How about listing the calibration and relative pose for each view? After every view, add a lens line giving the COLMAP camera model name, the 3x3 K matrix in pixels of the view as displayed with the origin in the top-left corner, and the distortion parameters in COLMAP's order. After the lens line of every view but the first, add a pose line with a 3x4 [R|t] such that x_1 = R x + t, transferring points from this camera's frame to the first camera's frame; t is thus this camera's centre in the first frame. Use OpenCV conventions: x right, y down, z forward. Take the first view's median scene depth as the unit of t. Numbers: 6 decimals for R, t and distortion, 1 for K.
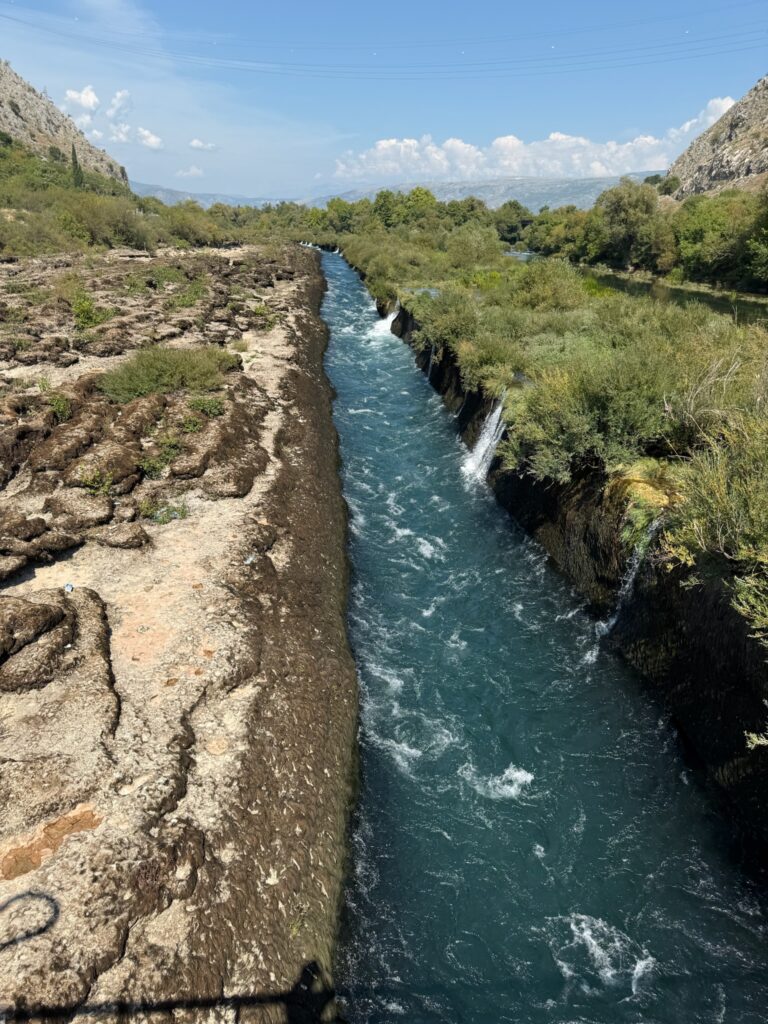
lens RADIAL K [[717.9, 0, 390.7], [0, 717.9, 518.2], [0, 0, 1]] dist [0.042534, -0.062443]
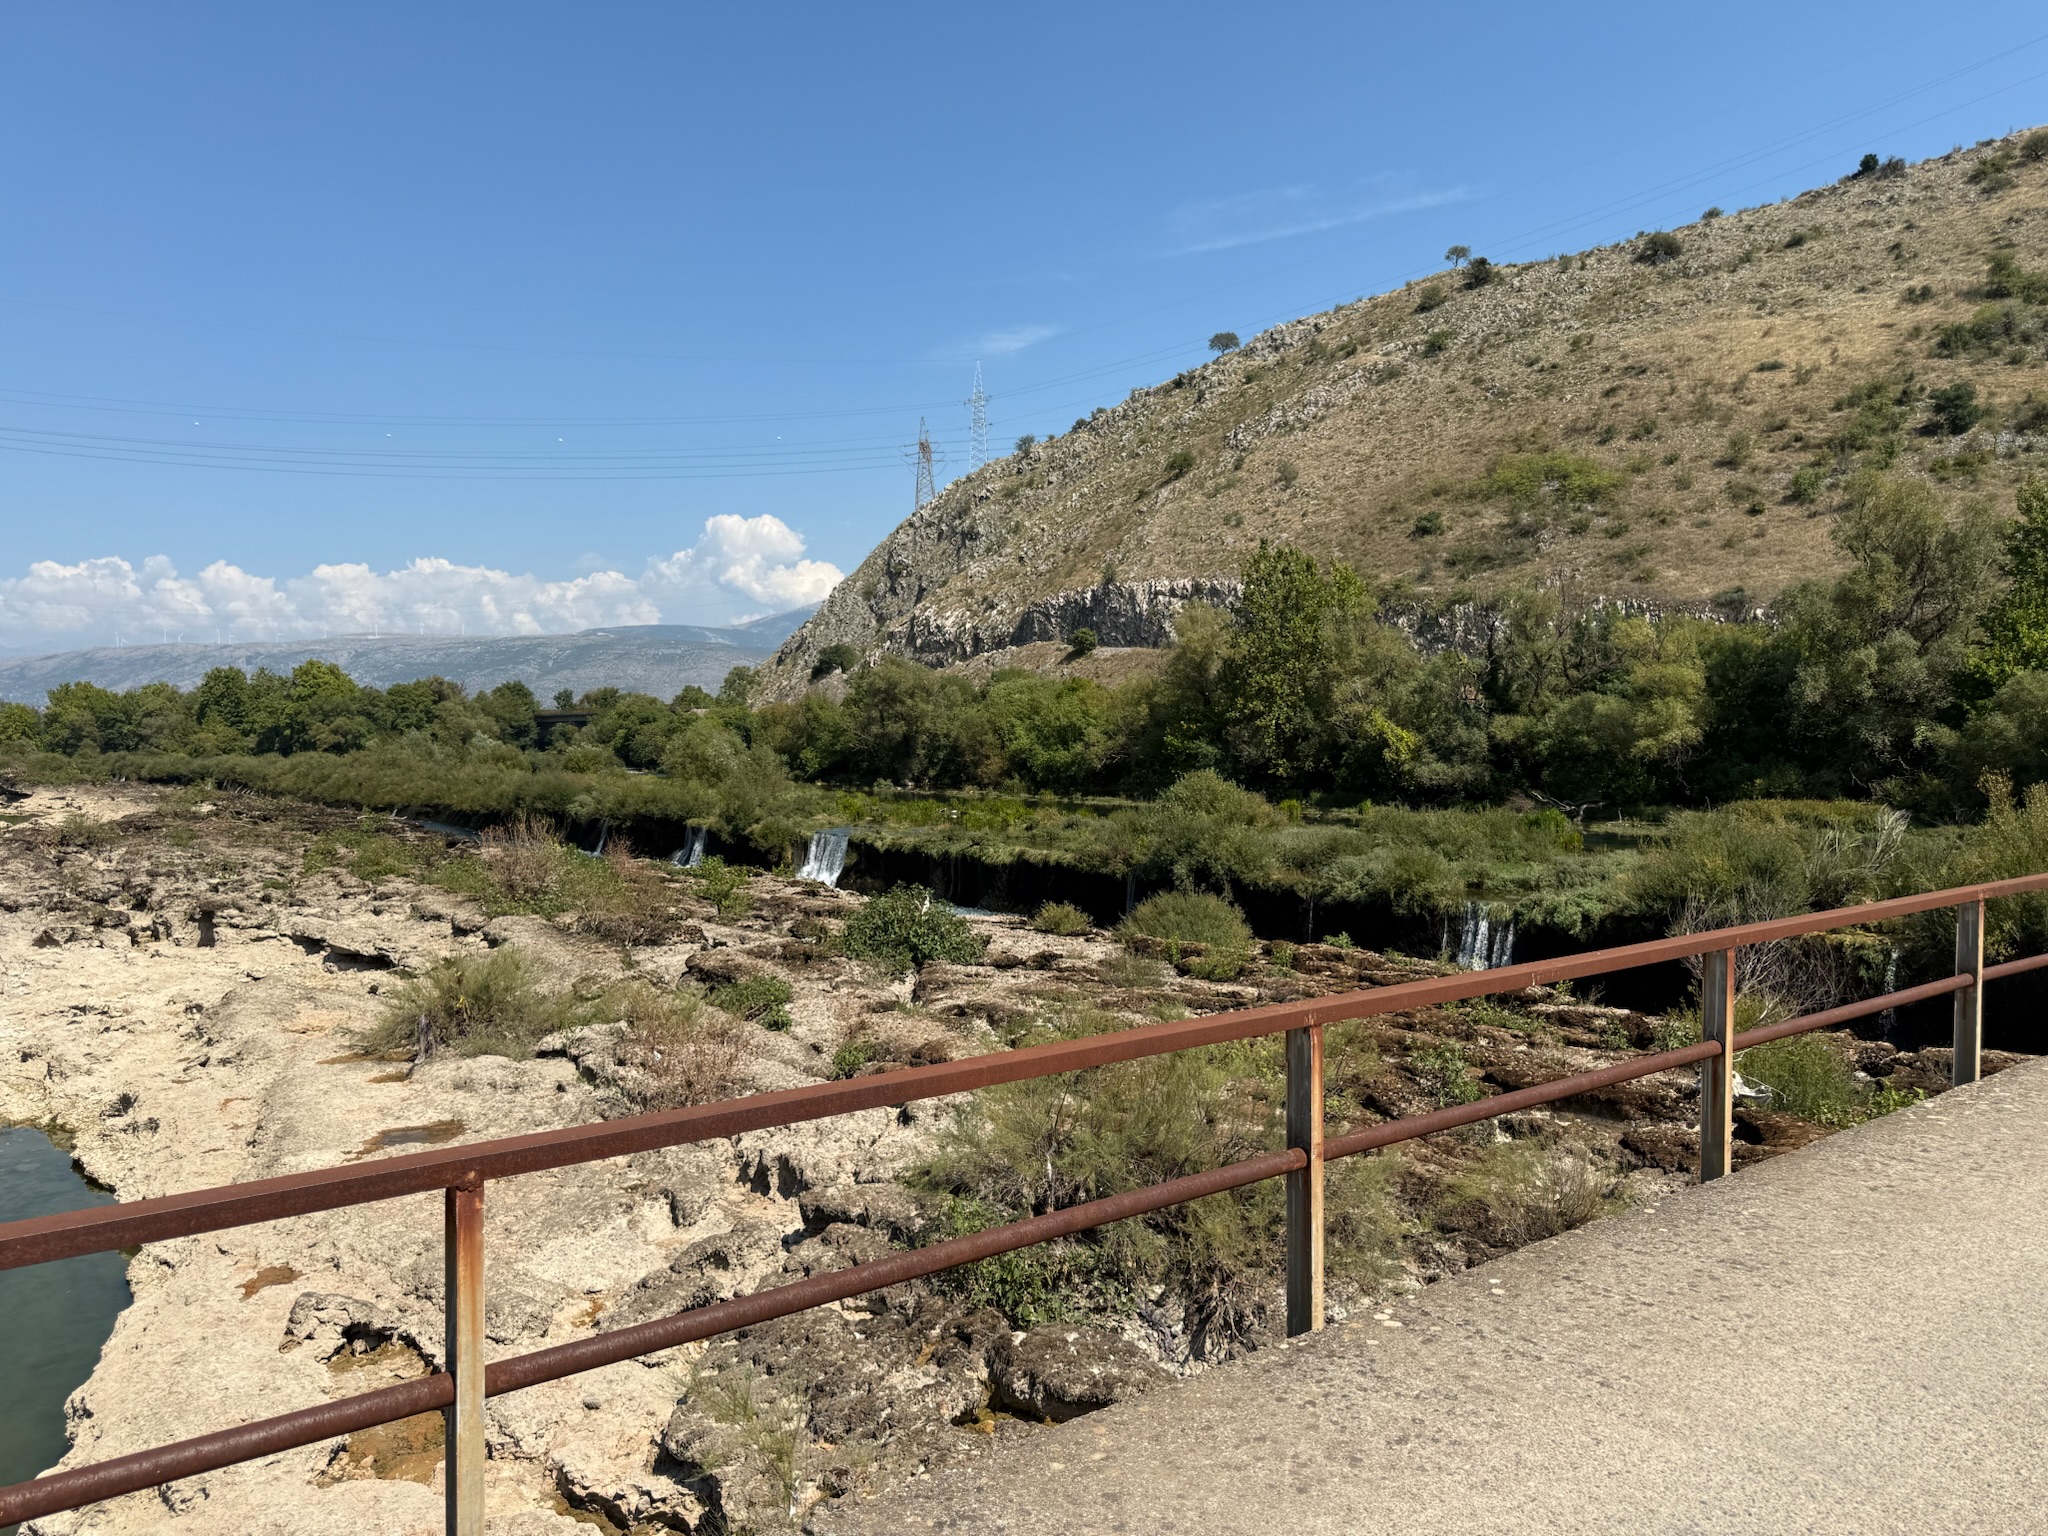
lens RADIAL K [[1435.8, 0, 1043.0], [0, 1435.8, 776.3], [0, 0, 1]] dist [0.042534, -0.062443]
pose [[0.827429, -0.050431, 0.559302, -1.251951], [0.236436, 0.934669, -0.265504, 0.034321], [-0.509372, 0.351925, 0.785296, -0.206866]]
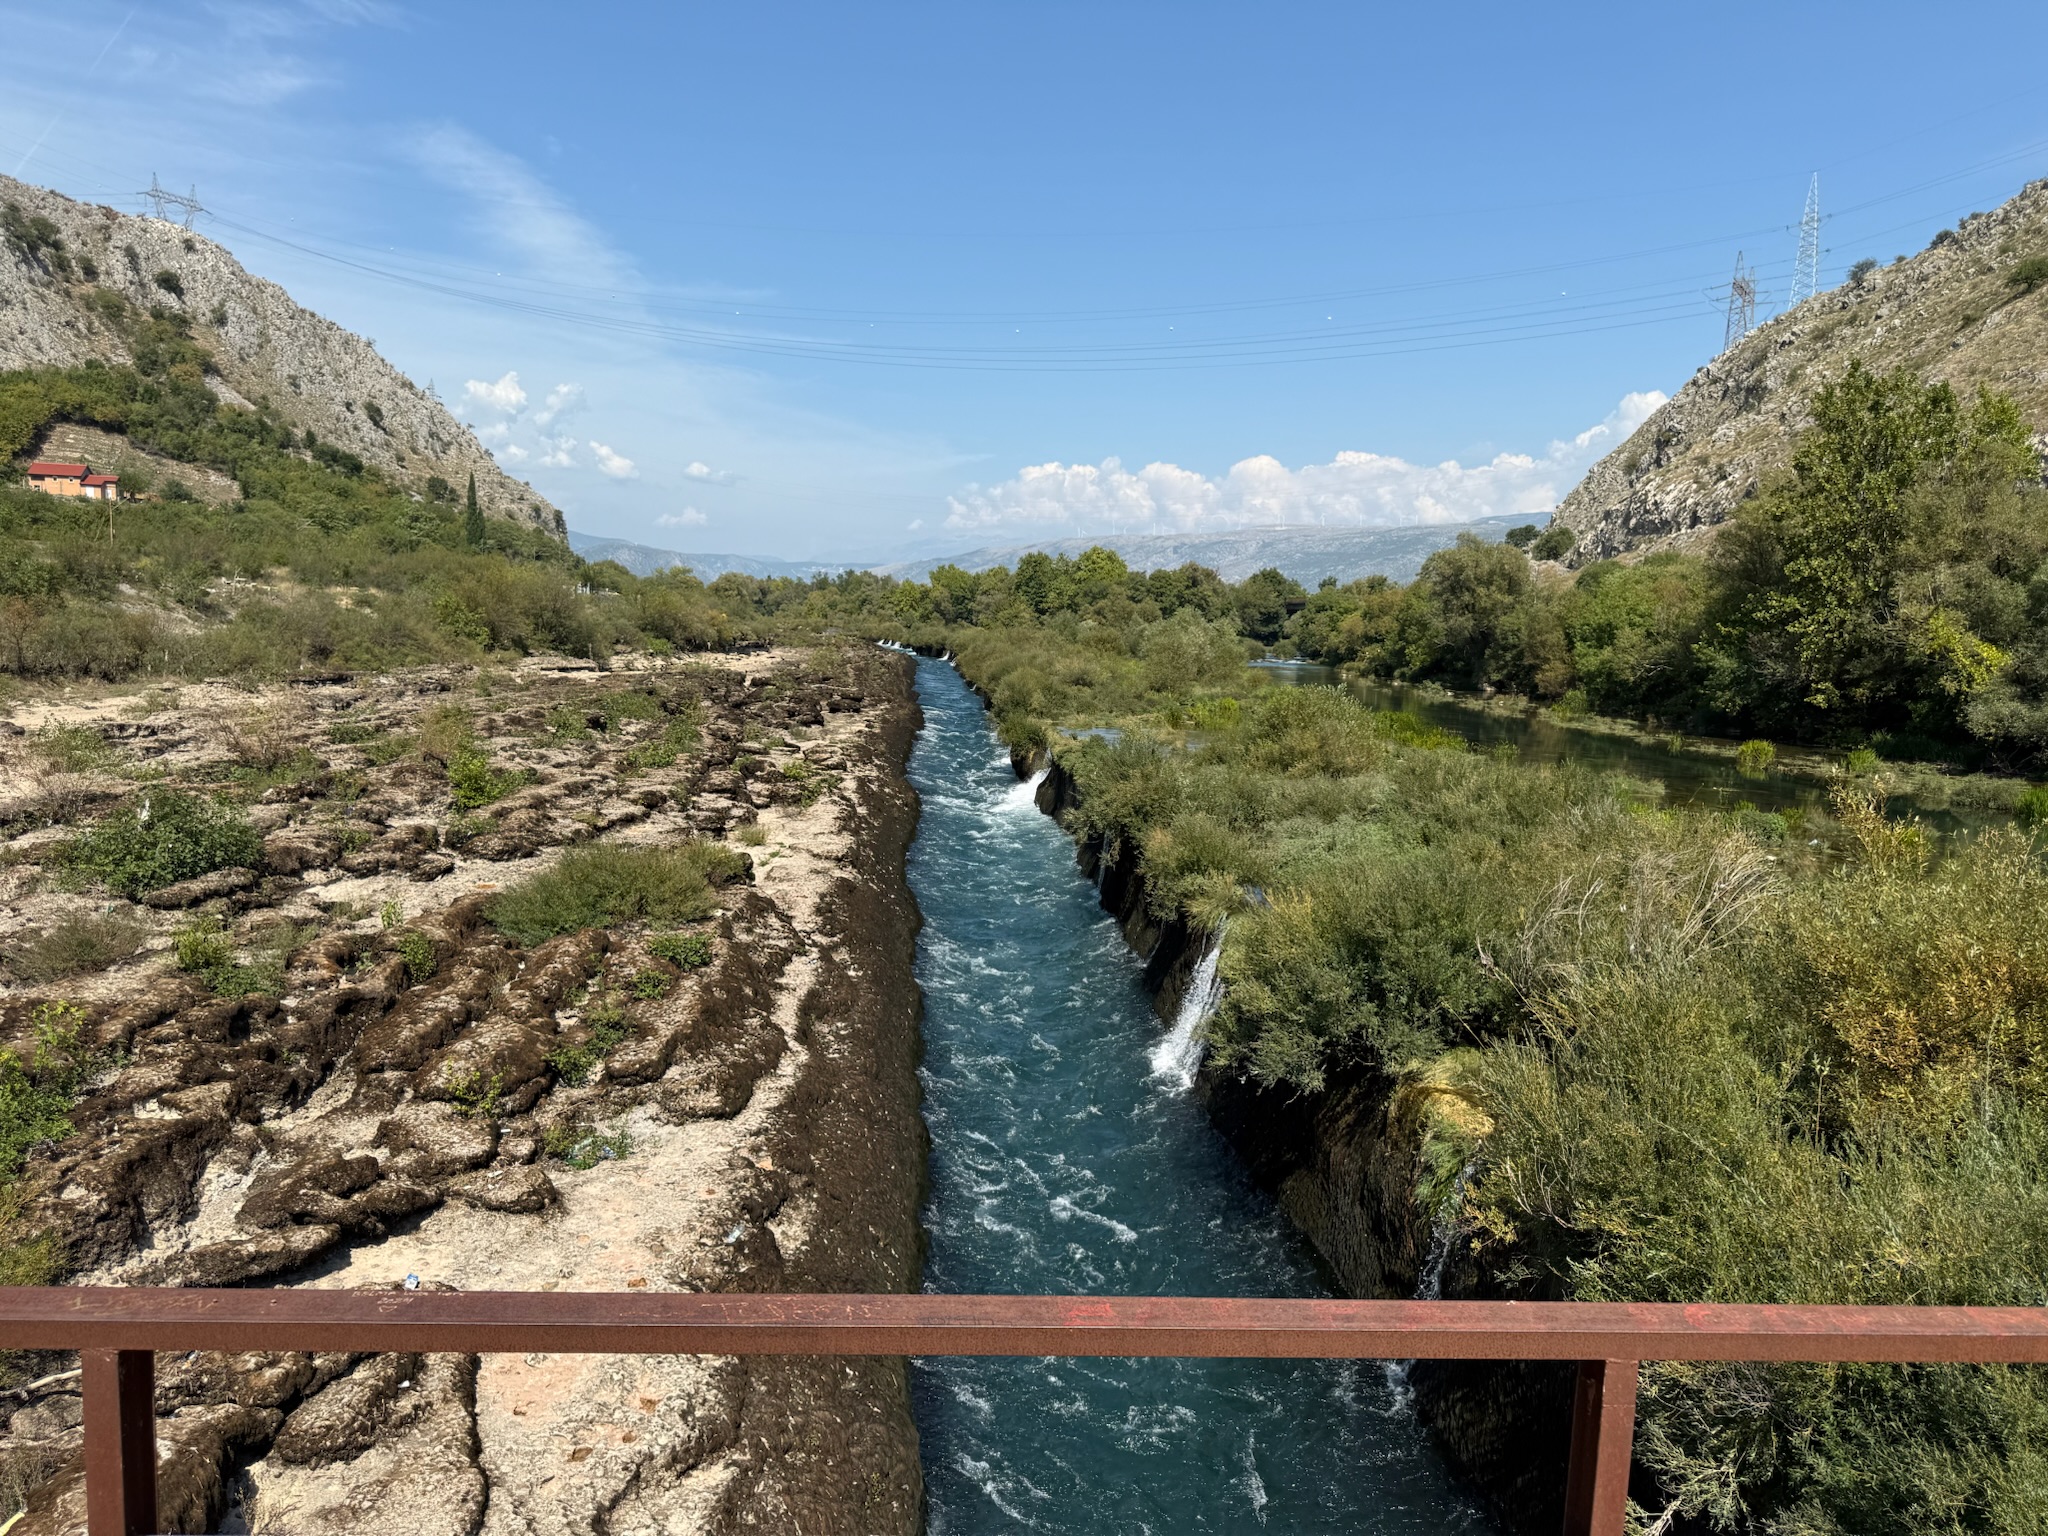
lens RADIAL K [[1435.8, 0, 1036.5], [0, 1435.8, 787.1], [0, 0, 1]] dist [0.042534, -0.062443]
pose [[0.999967, -0.000183, -0.008075, 0.021758], [-0.001912, 0.965970, -0.258648, 0.006058], [0.007848, 0.258655, 0.965938, -0.078320]]
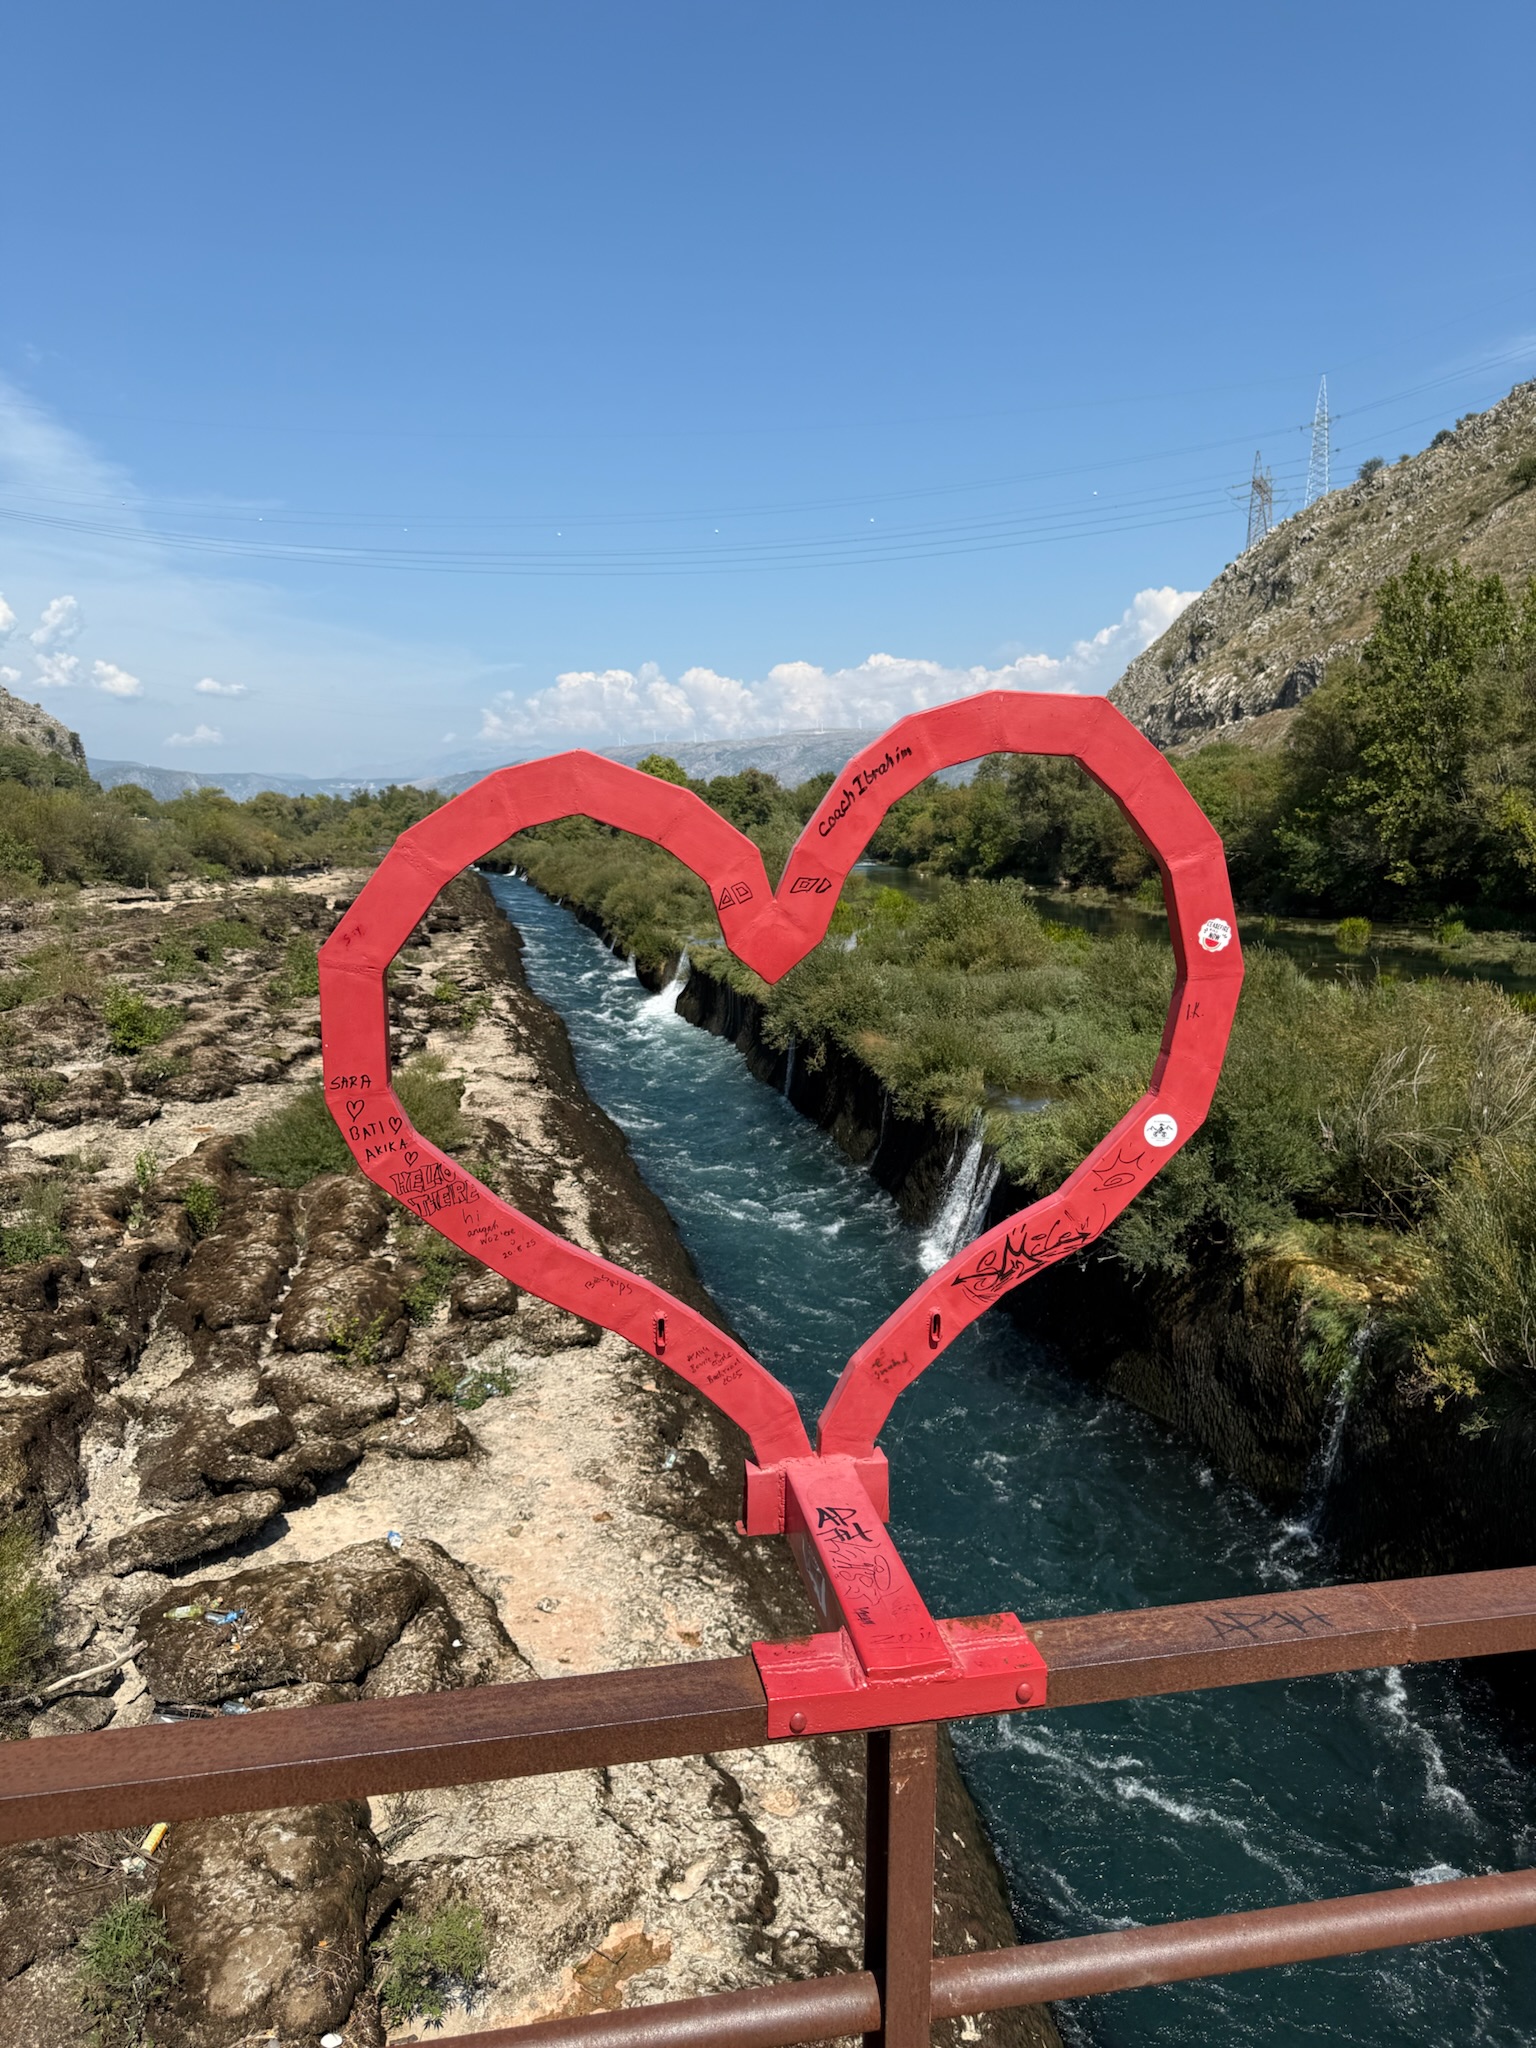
lens RADIAL K [[1435.8, 0, 779.6], [0, 1435.8, 1034.5], [0, 0, 1]] dist [0.042534, -0.062443]
pose [[0.991065, -0.055310, 0.121374, -0.114453], [0.082000, 0.970349, -0.227374, 0.000119], [-0.105199, 0.235295, 0.966214, -0.065356]]
